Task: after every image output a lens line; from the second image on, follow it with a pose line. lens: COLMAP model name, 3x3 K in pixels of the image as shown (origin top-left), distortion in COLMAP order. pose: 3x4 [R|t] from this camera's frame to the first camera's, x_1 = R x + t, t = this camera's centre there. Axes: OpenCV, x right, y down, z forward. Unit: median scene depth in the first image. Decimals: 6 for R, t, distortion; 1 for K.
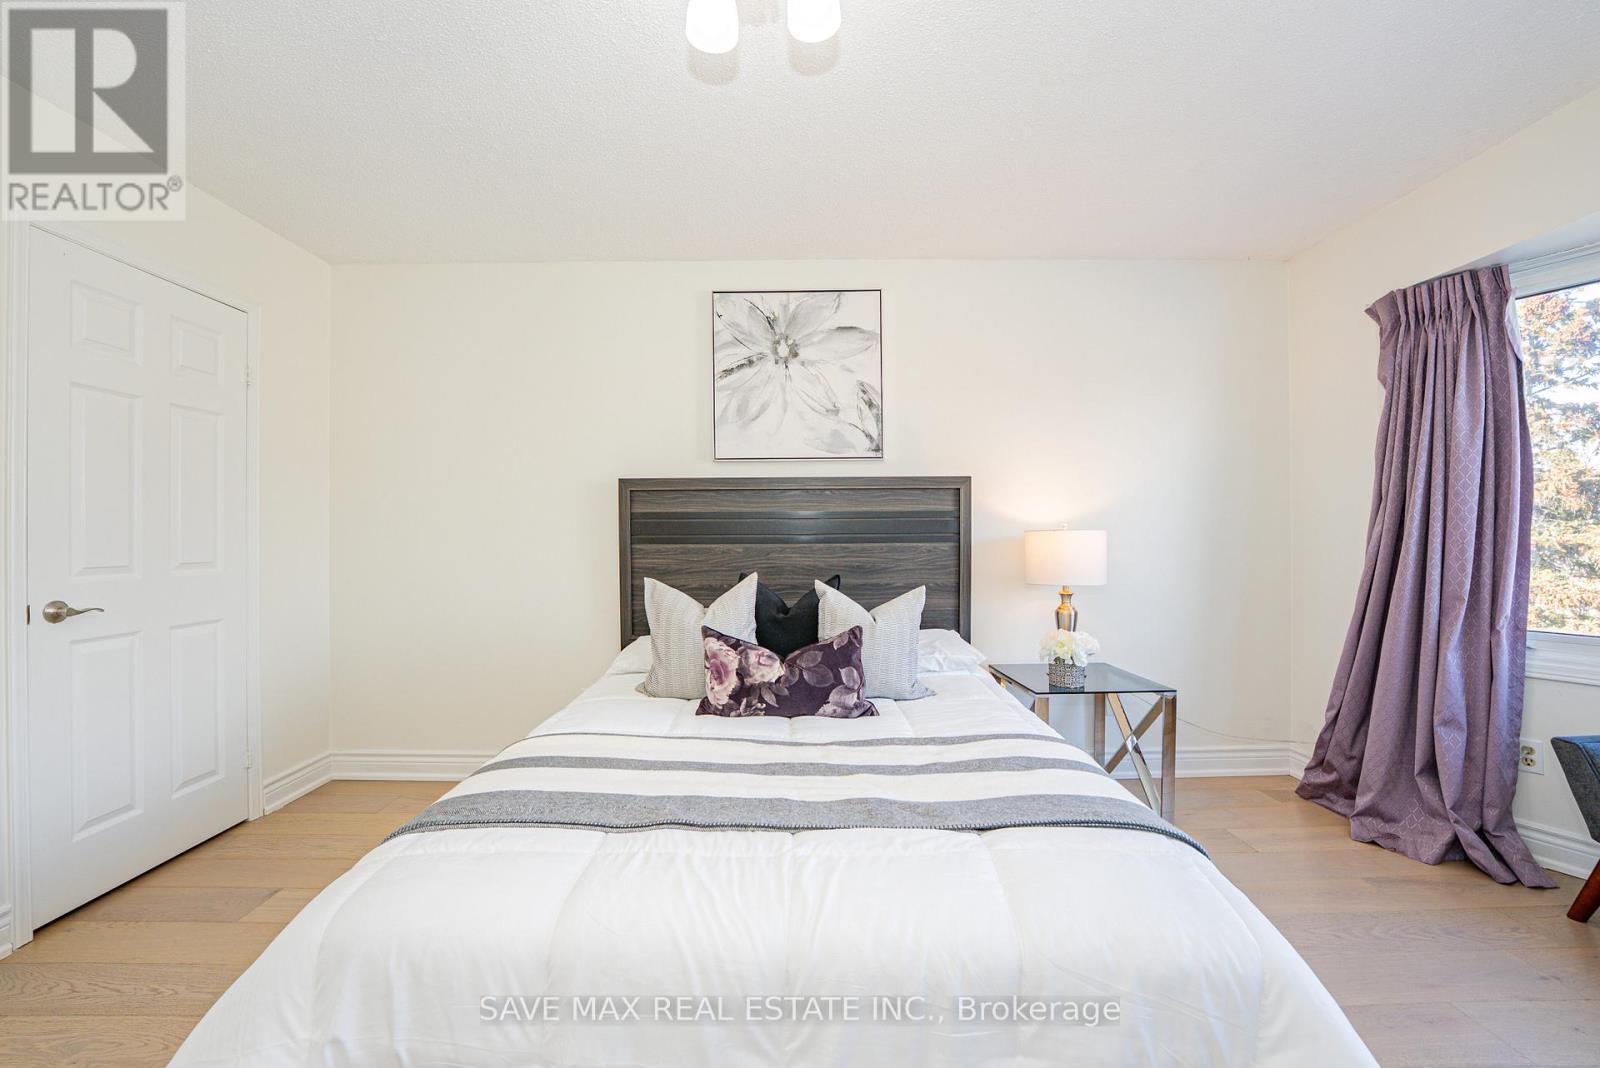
lens RADIAL K [[650.1, 0, 797.8], [0, 650.1, 537.9], [0, 0, 1]] dist [-0.025636, 0.000293]
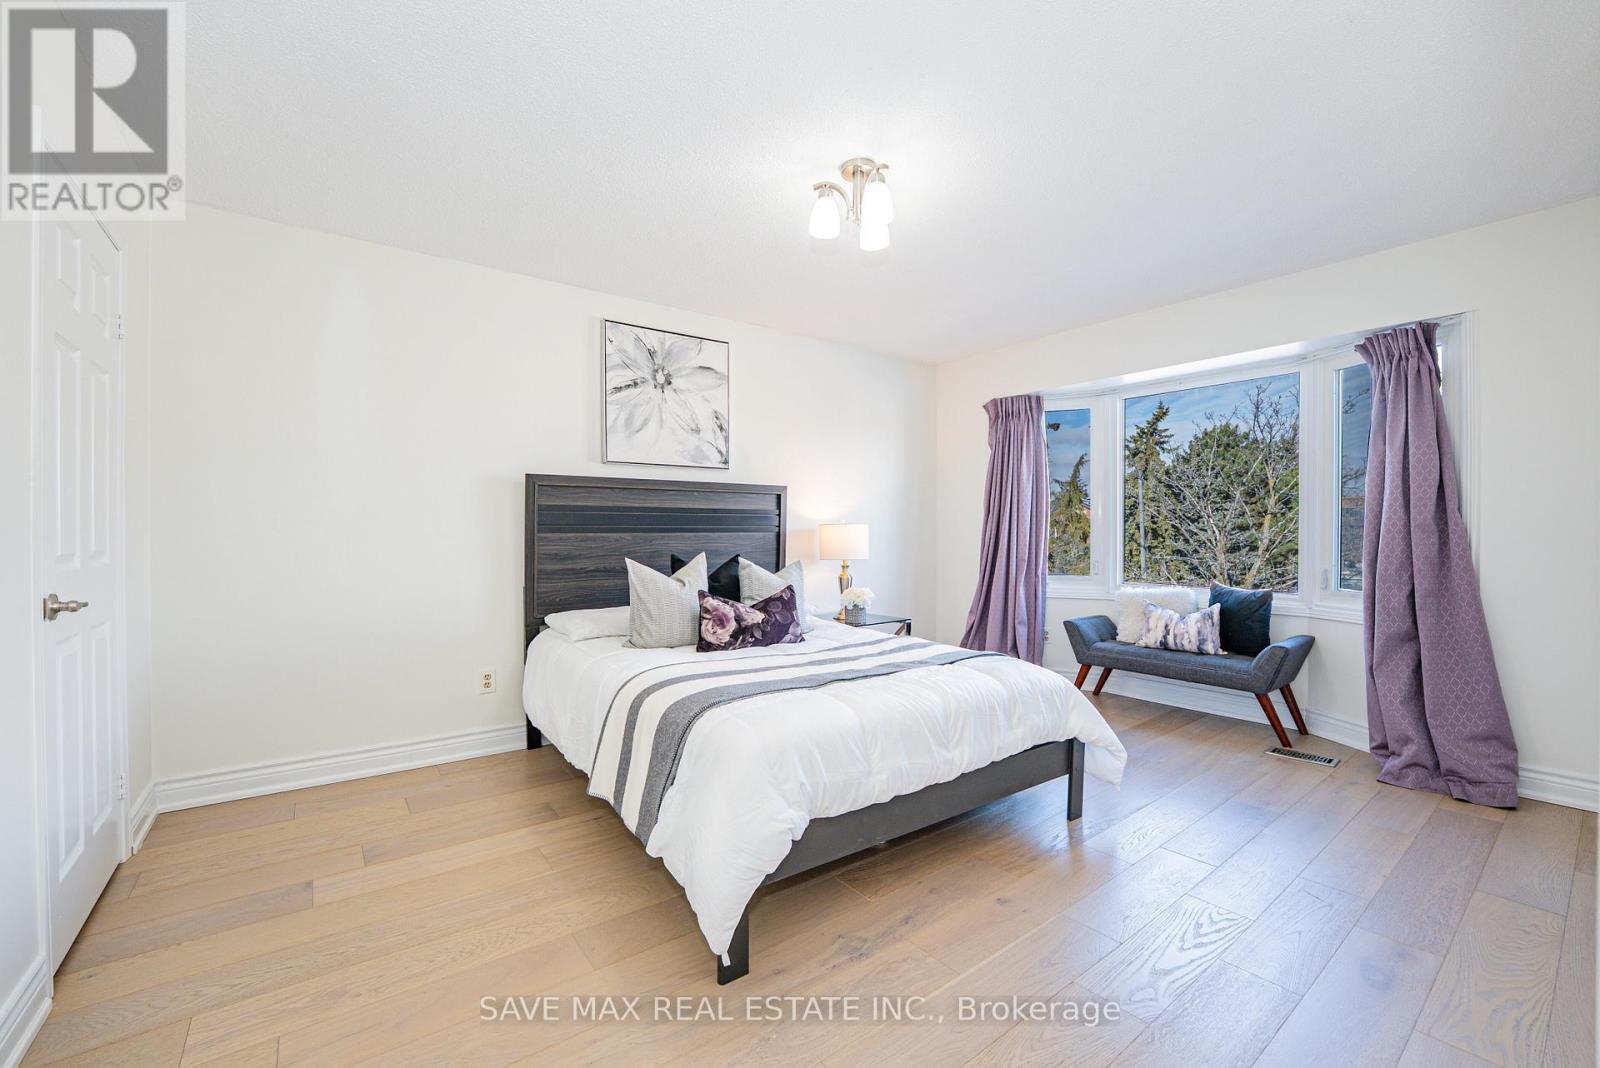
lens RADIAL K [[650.1, 0, 806.6], [0, 650.1, 541.0], [0, 0, 1]] dist [-0.025636, 0.000293]
pose [[0.801948, -0.005091, 0.597372, -0.548135], [-0.002154, 0.999933, 0.011413, 0.009960], [-0.597390, -0.010440, 0.801883, -0.173328]]
